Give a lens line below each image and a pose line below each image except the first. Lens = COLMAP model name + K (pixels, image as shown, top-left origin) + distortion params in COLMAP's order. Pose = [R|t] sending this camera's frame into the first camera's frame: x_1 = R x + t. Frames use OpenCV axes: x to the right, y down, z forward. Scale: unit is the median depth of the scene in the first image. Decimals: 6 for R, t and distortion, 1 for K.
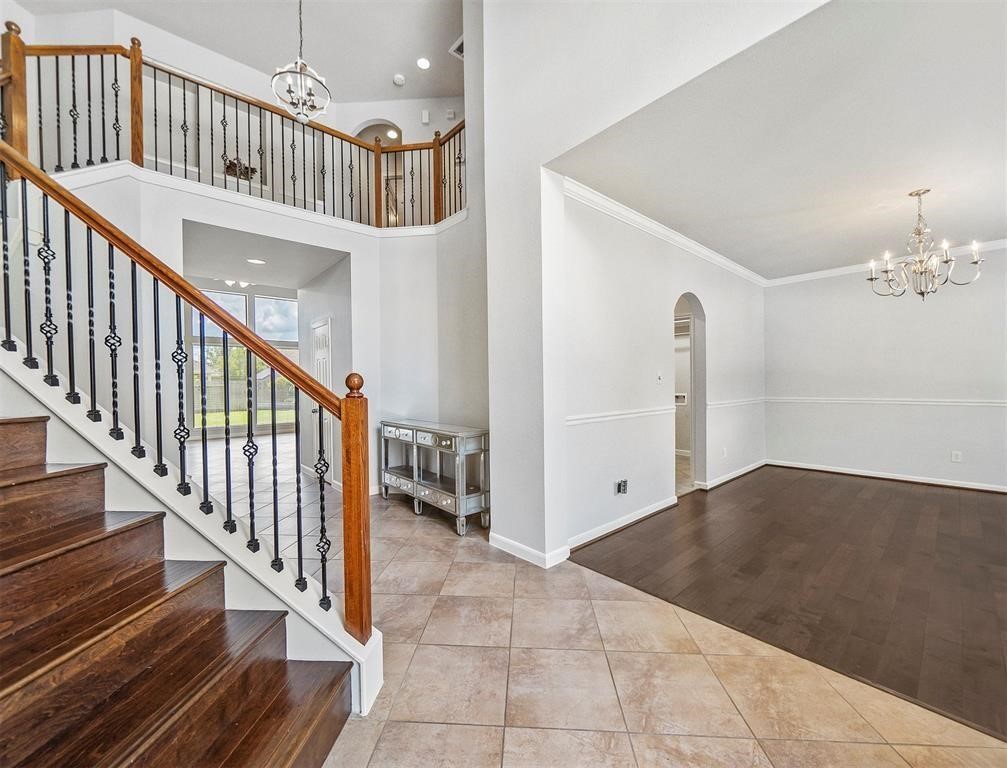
lens RADIAL K [[406.9, 0, 503.5], [0, 406.9, 384.0], [0, 0, 1]] dist [-0.003086, 0.000119]
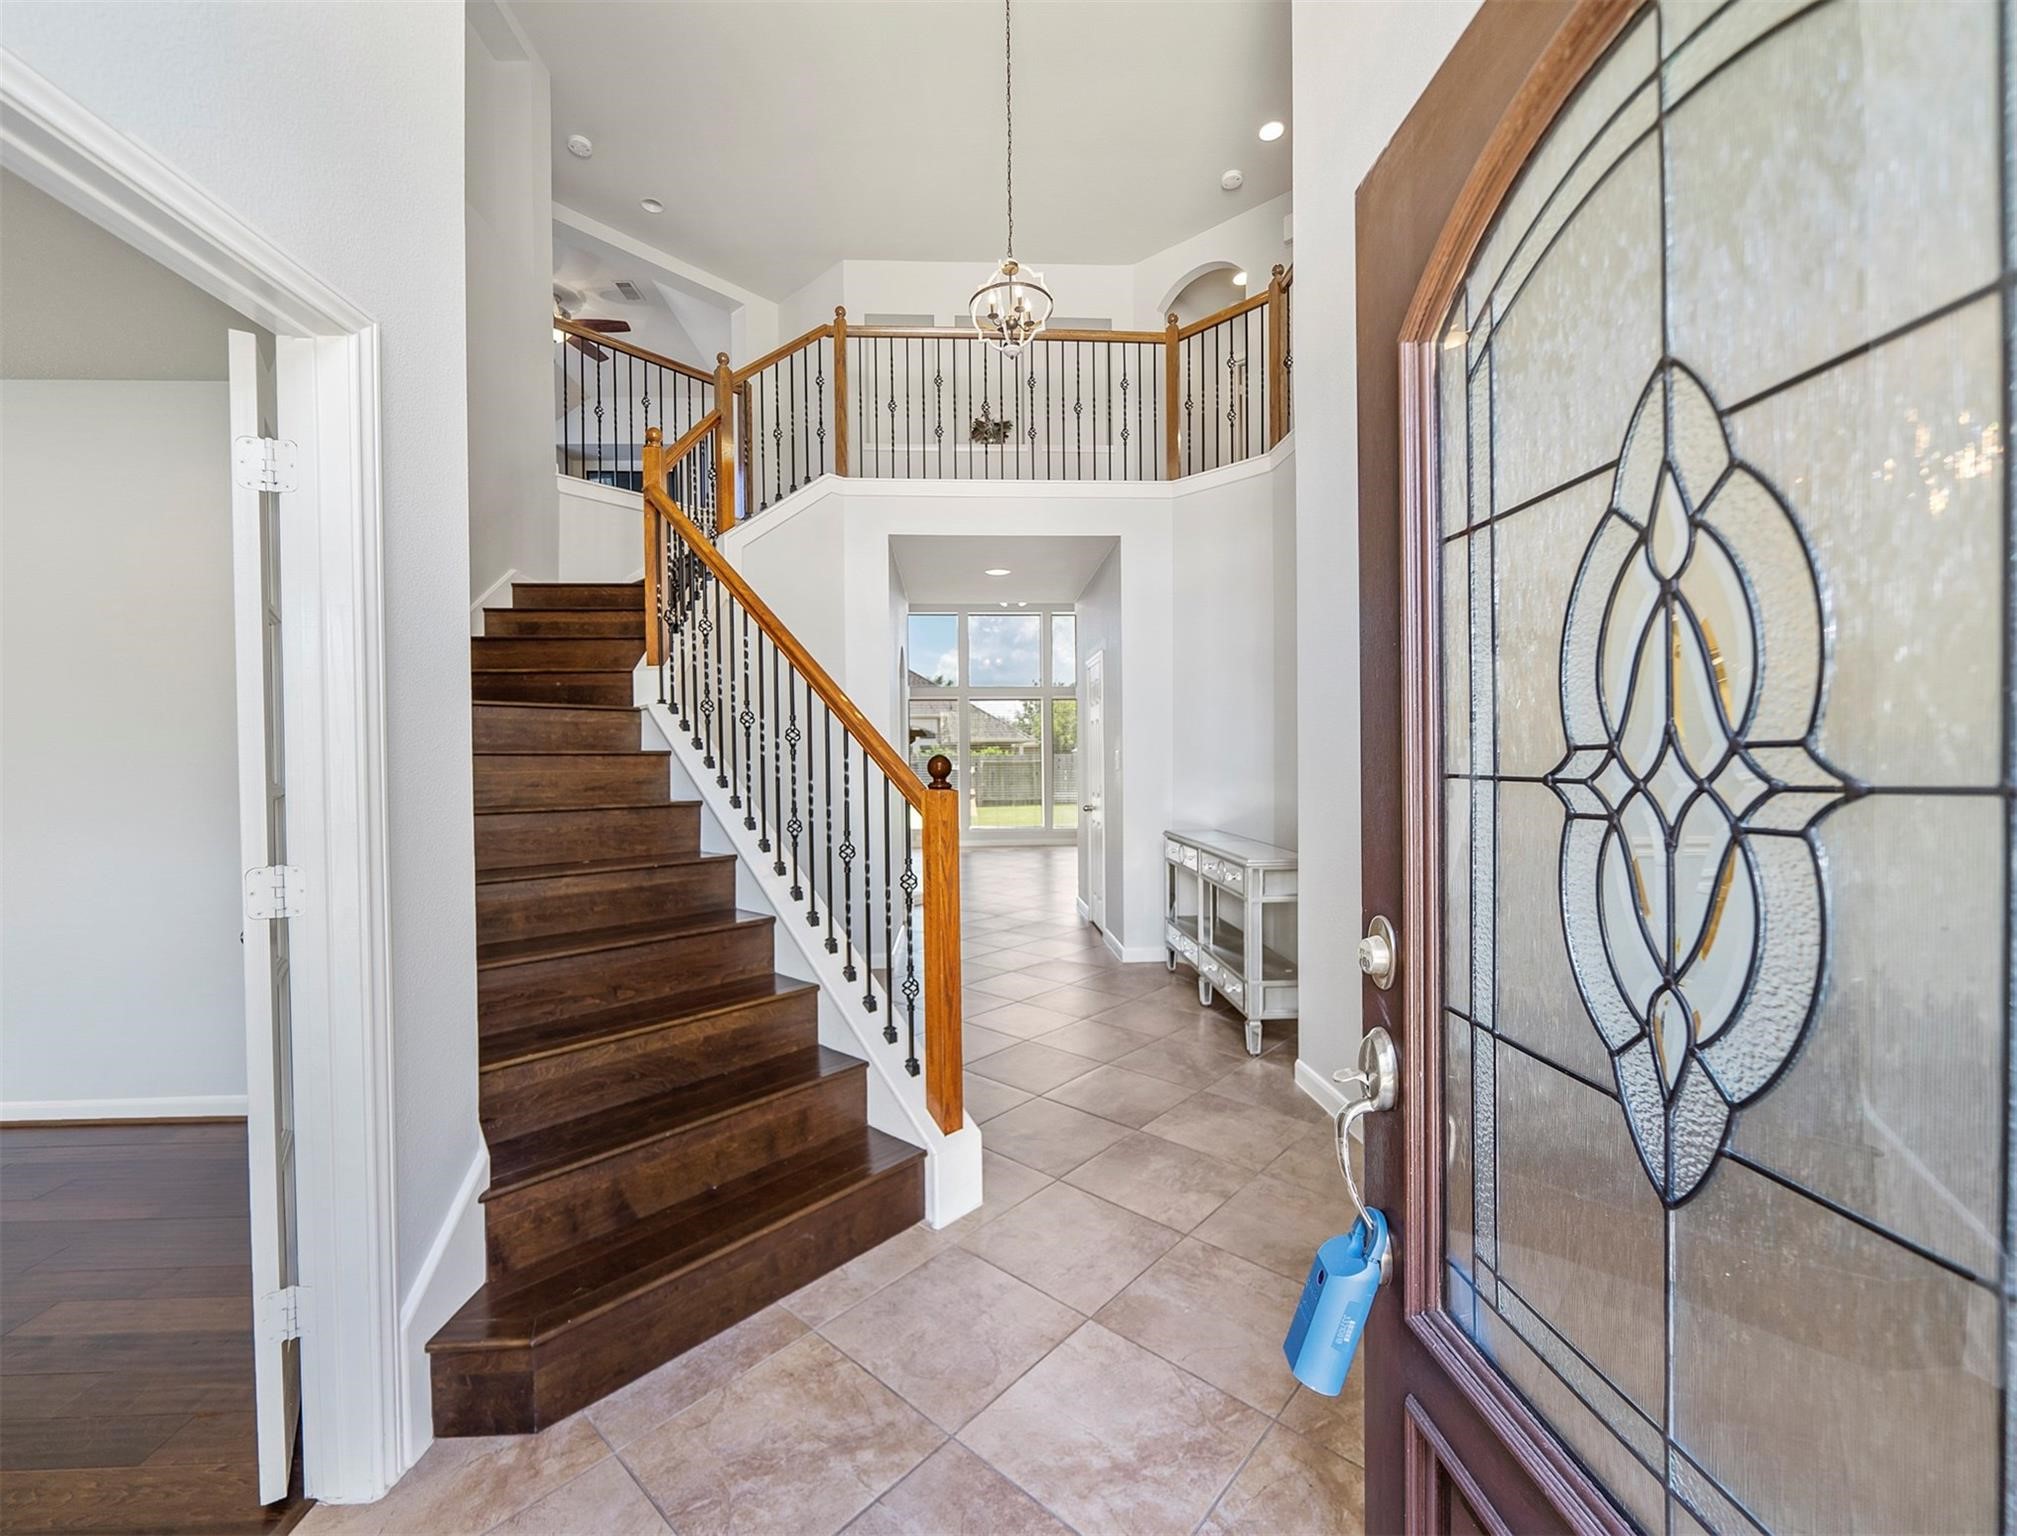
lens RADIAL K [[831.6, 0, 1008.5], [0, 831.6, 768.0], [0, 0, 1]] dist [0.001635, 0.000129]
pose [[0.788442, 0.009106, -0.615042, 0.340105], [-0.003016, 0.999936, 0.010939, -0.010434], [0.615102, -0.006770, 0.788419, -0.043154]]
